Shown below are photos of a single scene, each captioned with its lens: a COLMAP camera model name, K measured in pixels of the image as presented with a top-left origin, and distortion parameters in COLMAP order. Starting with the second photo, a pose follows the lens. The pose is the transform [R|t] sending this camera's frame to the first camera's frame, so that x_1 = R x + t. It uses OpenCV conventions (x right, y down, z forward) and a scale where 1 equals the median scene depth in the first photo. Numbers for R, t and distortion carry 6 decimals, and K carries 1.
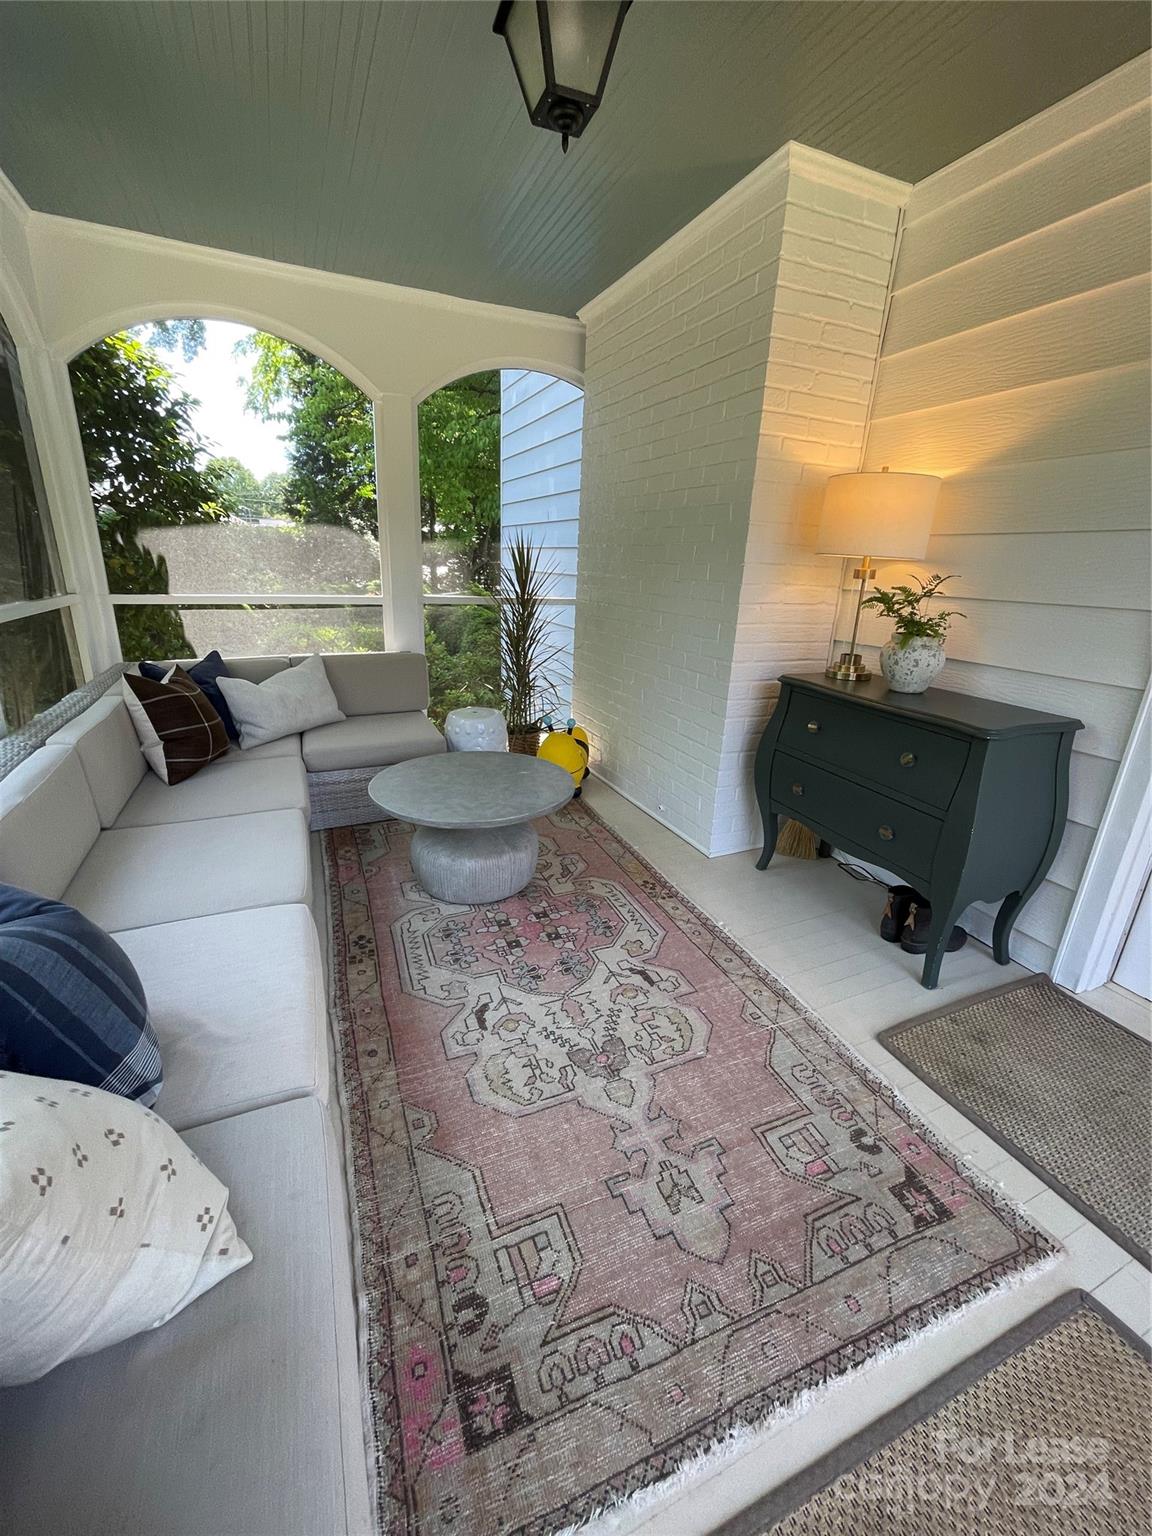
lens RADIAL K [[616.8, 0, 565.9], [0, 616.8, 765.4], [0, 0, 1]] dist [0.001549, -0.002231]
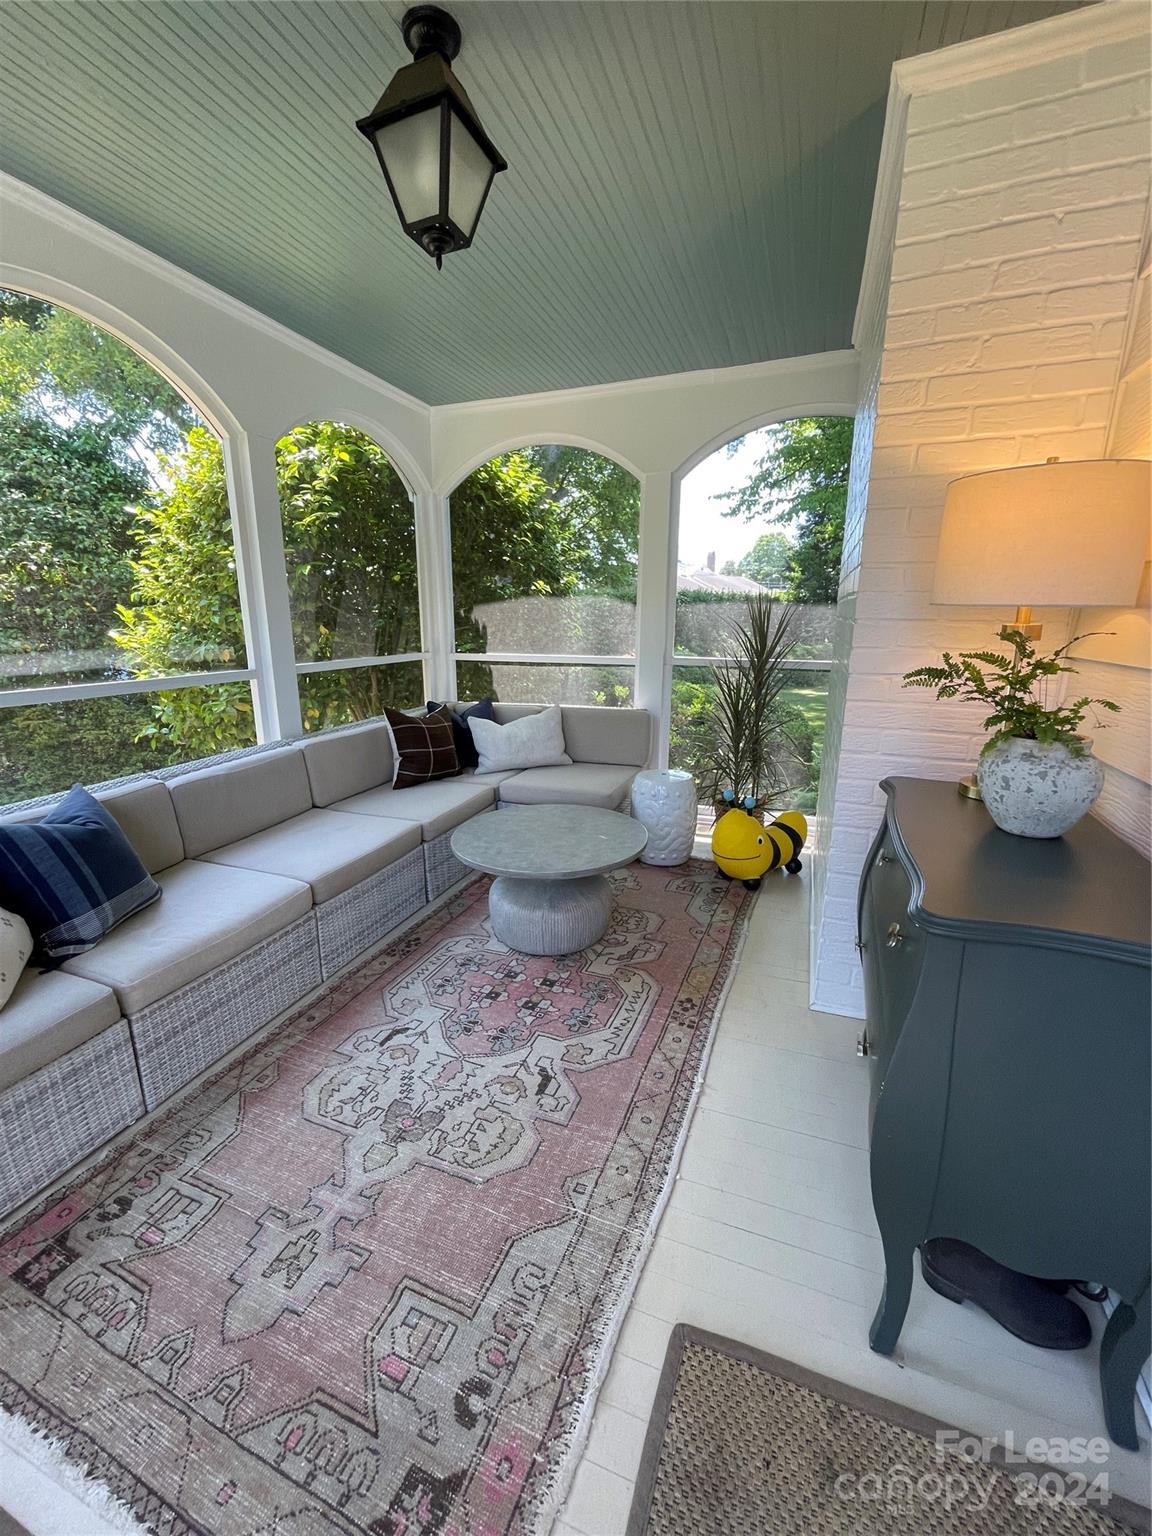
lens RADIAL K [[616.8, 0, 569.8], [0, 616.8, 762.9], [0, 0, 1]] dist [0.001549, -0.002231]
pose [[0.710156, 0.133131, -0.691343, 0.901166], [-0.199117, 0.979848, -0.015847, -0.126193], [0.675301, 0.148912, 0.722353, 0.413097]]
